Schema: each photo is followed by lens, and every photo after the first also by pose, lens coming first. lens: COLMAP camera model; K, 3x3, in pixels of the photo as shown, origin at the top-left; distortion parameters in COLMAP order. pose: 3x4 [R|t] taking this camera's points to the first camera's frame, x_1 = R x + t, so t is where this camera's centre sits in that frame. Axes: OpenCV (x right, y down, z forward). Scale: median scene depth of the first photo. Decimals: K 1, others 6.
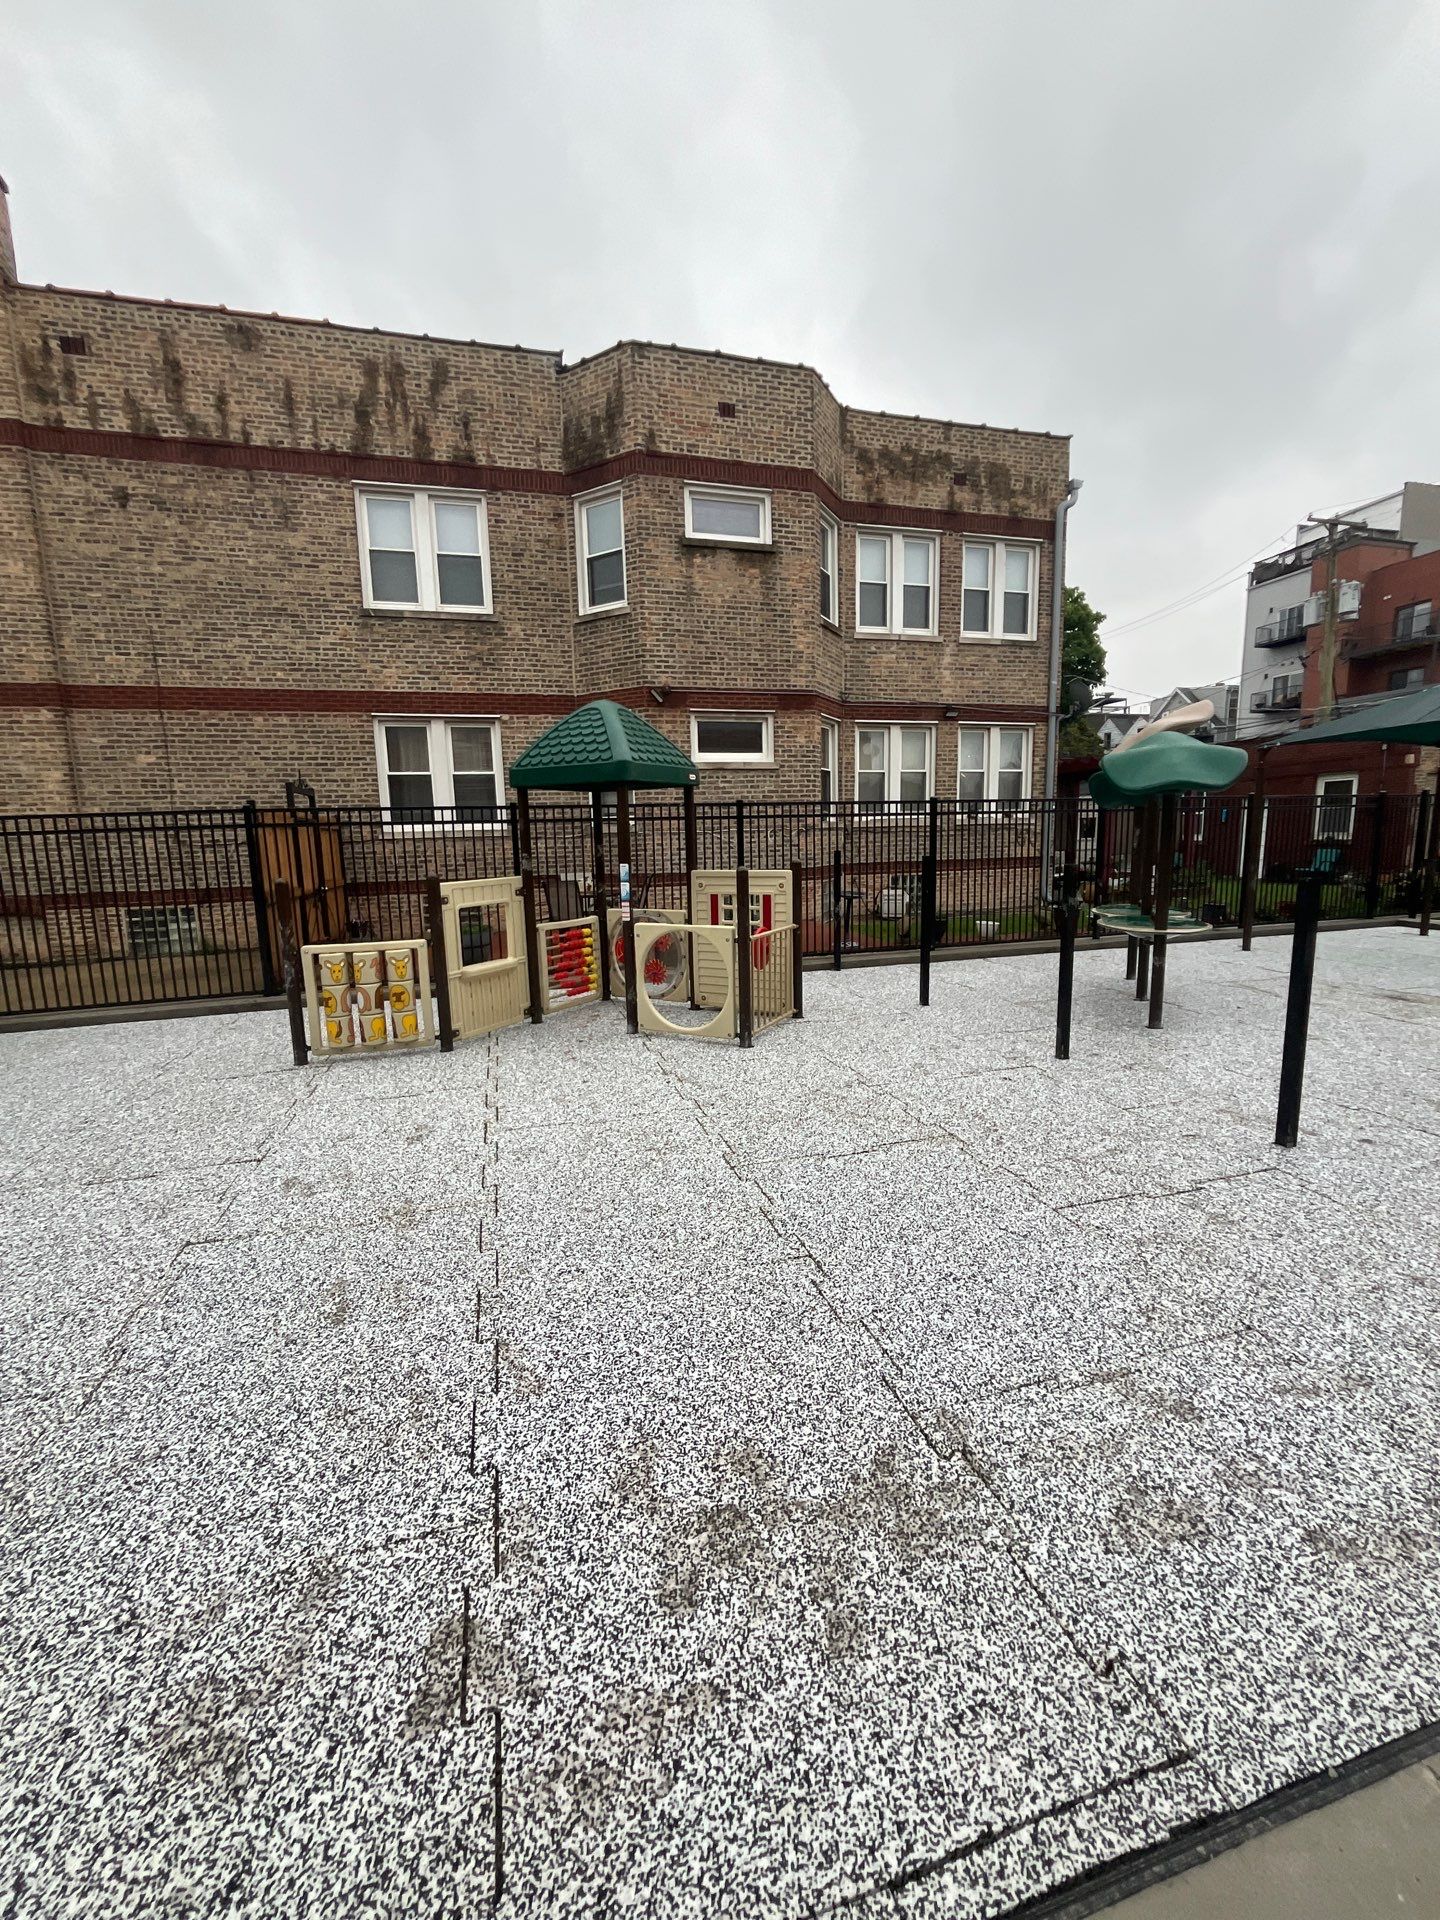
lens RADIAL K [[779.5, 0, 724.2], [0, 779.5, 956.4], [0, 0, 1]] dist [-0.003850, -0.000094]
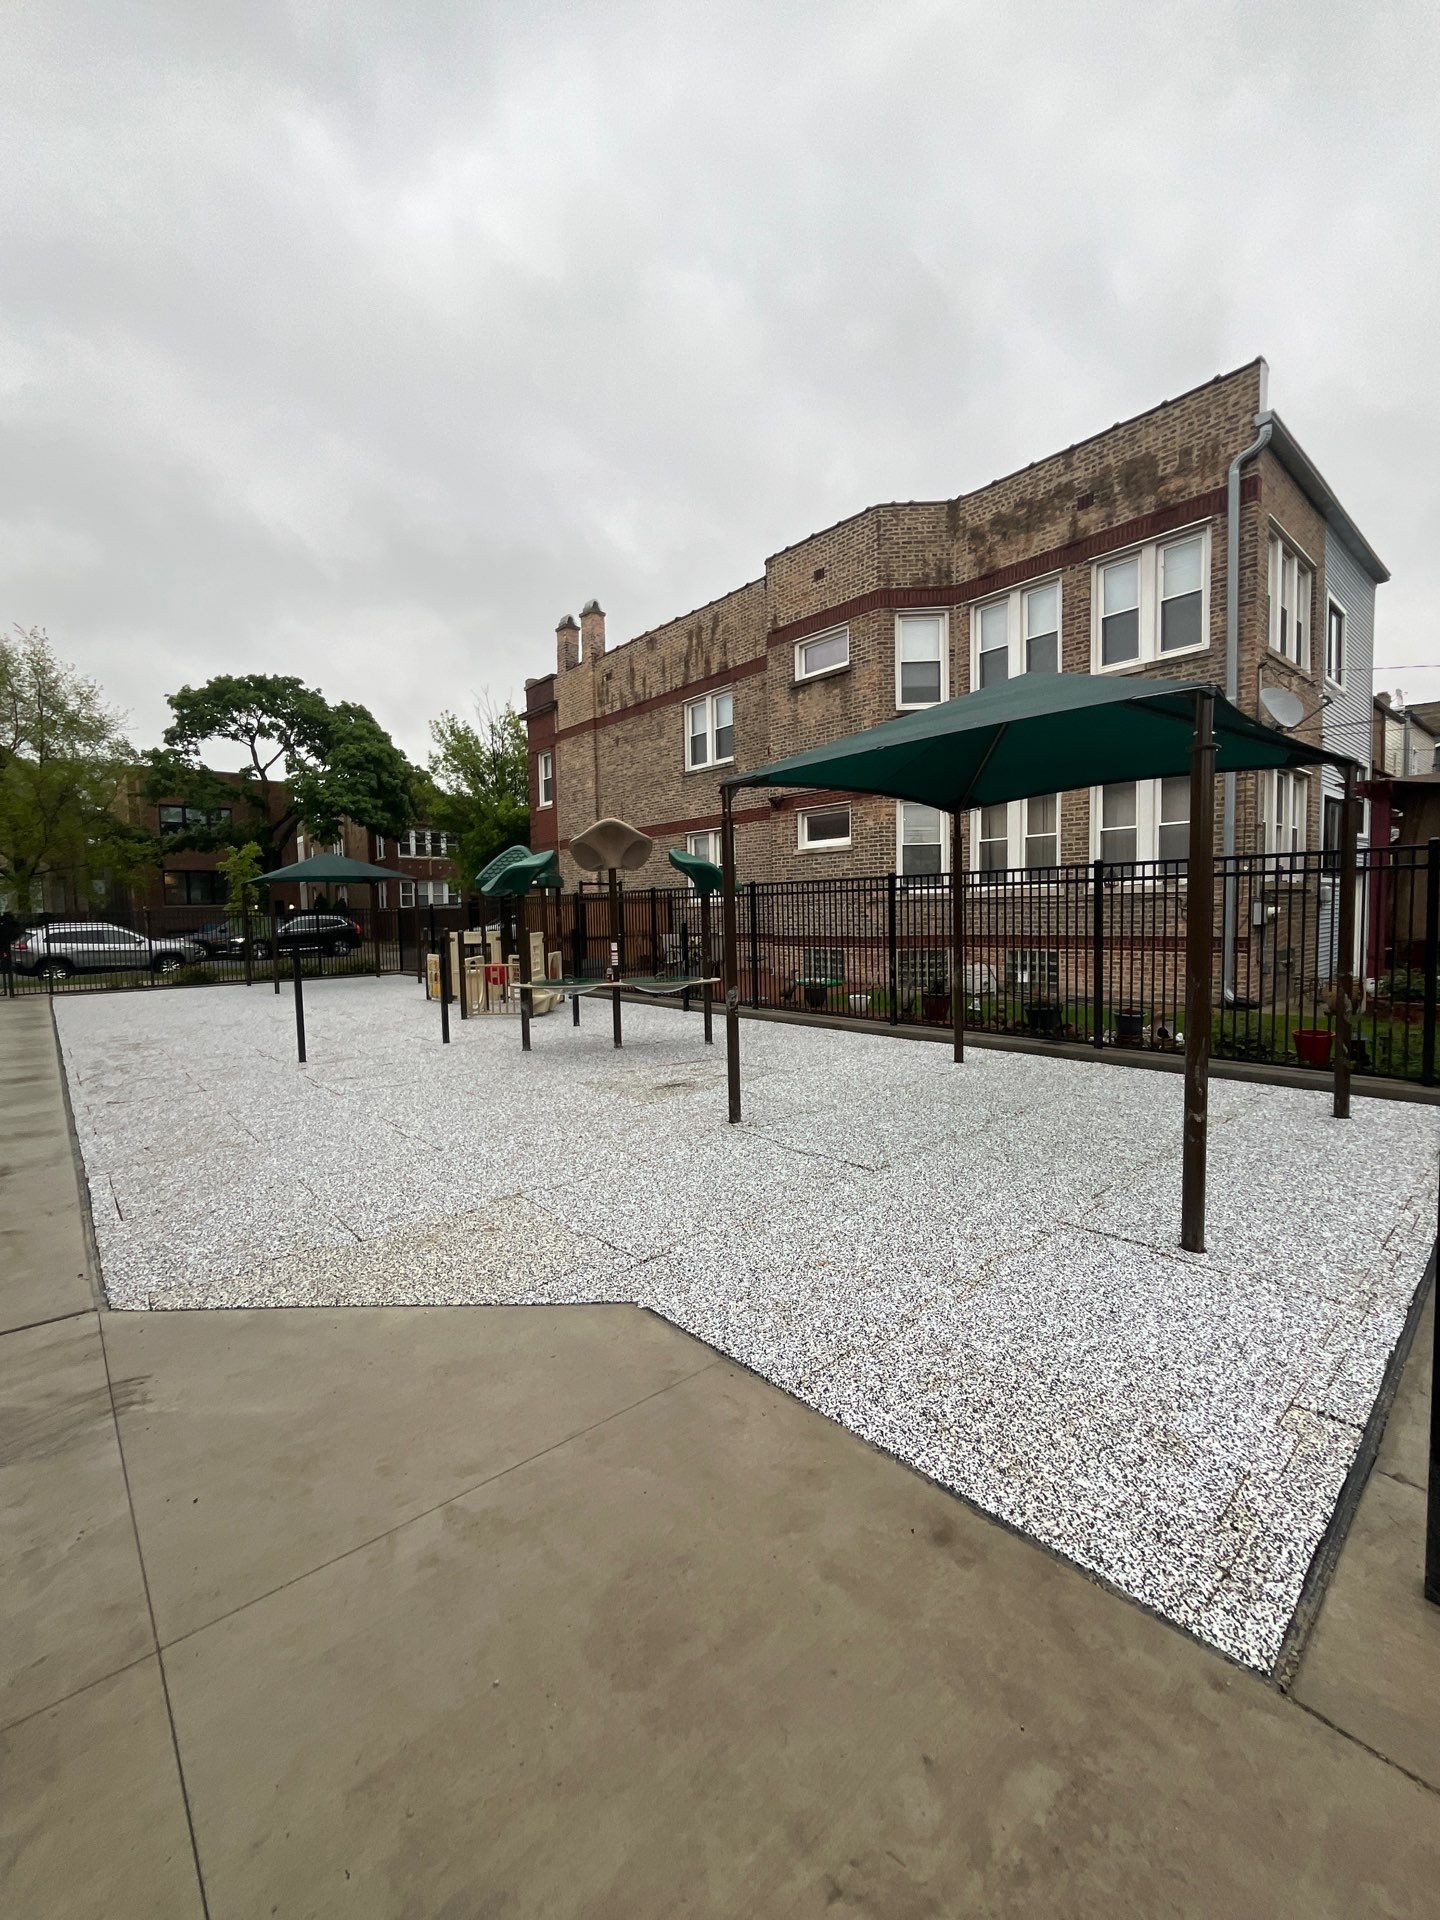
lens RADIAL K [[779.5, 0, 721.2], [0, 779.5, 955.0], [0, 0, 1]] dist [-0.003850, -0.000094]
pose [[0.435224, 0.064922, -0.897978, 1.086738], [-0.127083, 0.991840, 0.010114, -0.079245], [0.891308, 0.109716, 0.439924, 0.360669]]
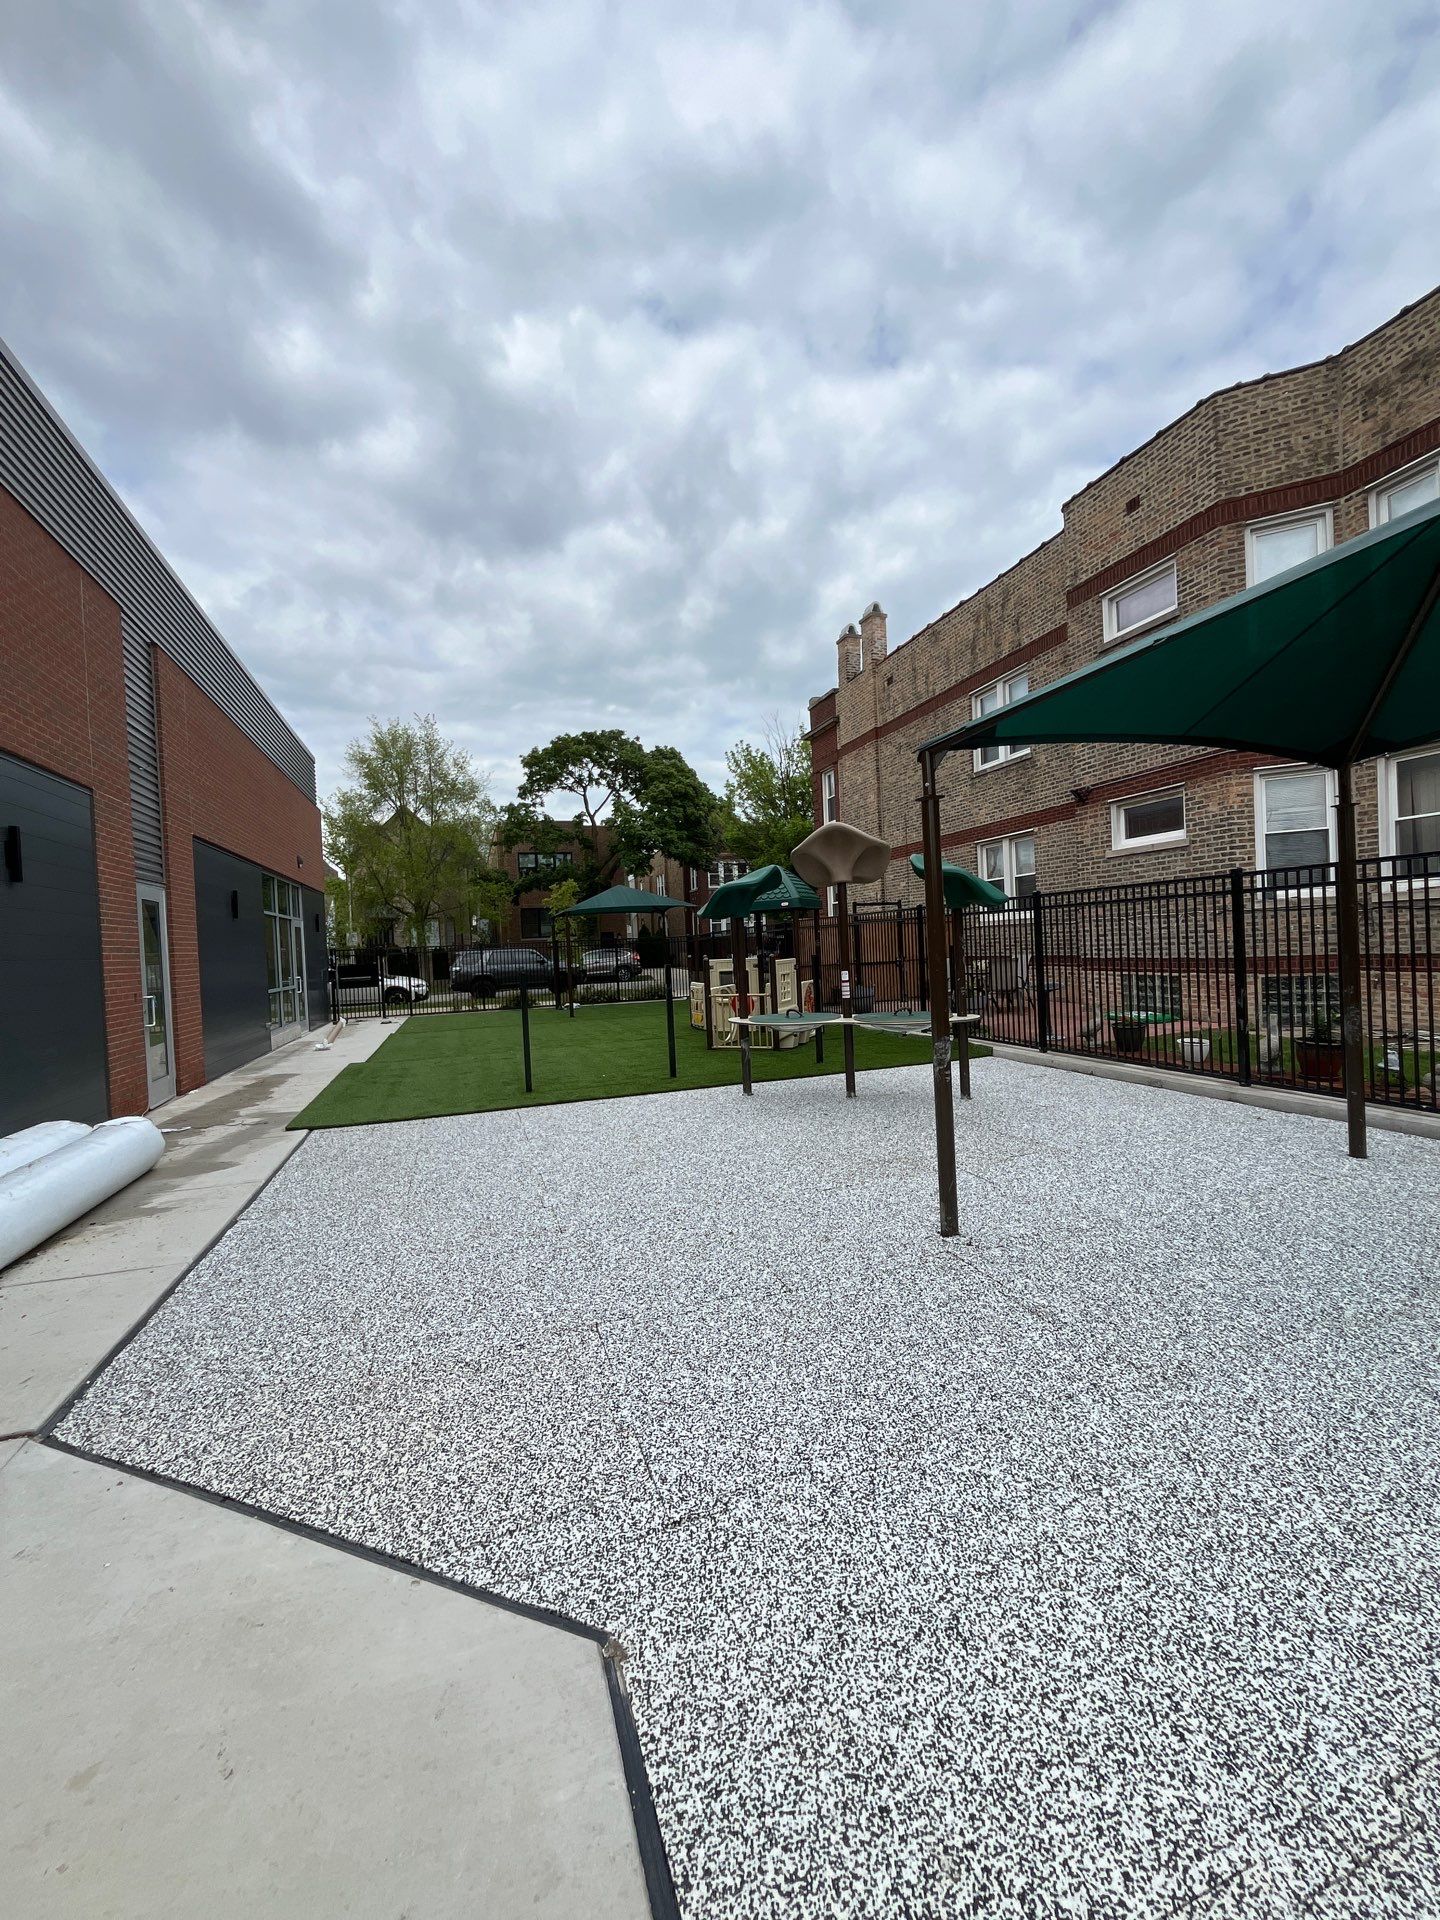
lens RADIAL K [[779.5, 0, 720.1], [0, 779.5, 955.5], [0, 0, 1]] dist [-0.003850, -0.000094]
pose [[0.048523, 0.035396, -0.998195, 0.982673], [-0.110036, 0.993478, 0.029879, -0.090523], [0.992742, 0.108388, 0.052101, 0.468375]]
